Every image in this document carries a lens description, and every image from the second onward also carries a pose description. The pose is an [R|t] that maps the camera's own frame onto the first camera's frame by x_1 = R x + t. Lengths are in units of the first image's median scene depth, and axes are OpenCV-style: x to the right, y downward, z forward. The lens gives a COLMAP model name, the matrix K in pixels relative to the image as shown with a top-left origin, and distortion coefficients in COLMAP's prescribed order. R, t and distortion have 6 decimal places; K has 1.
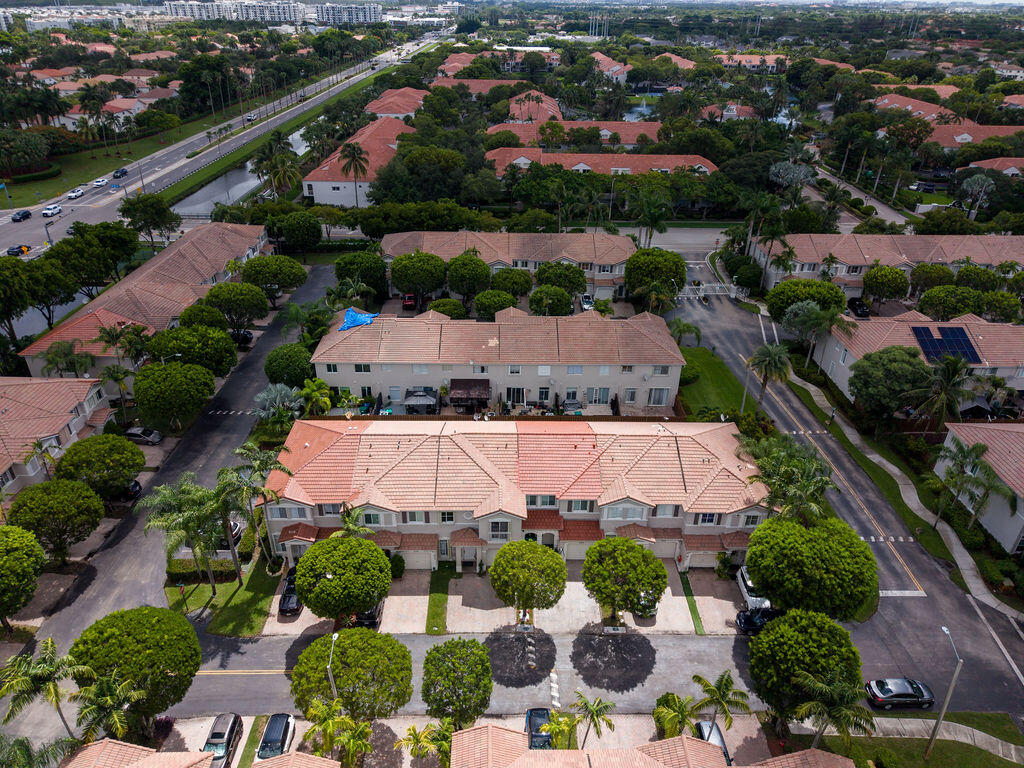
lens RADIAL K [[675.5, 0, 512.0], [0, 675.5, 384.0], [0, 0, 1]] dist [0.061537, -0.060786]
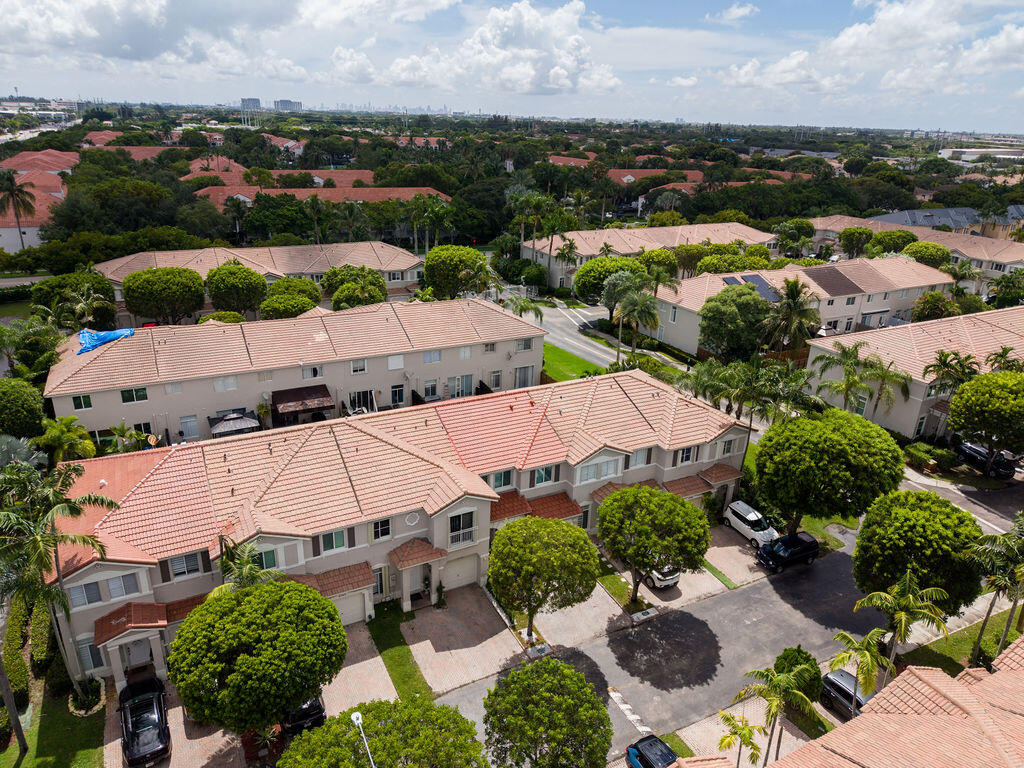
lens RADIAL K [[681.9, 0, 512.0], [0, 681.9, 384.0], [0, 0, 1]] dist [0.030029, -0.031250]
pose [[0.891838, -0.152329, 0.425935, -0.176532], [0.207049, 0.974634, -0.084964, 0.102386], [-0.402188, 0.163964, 0.900755, 0.235800]]
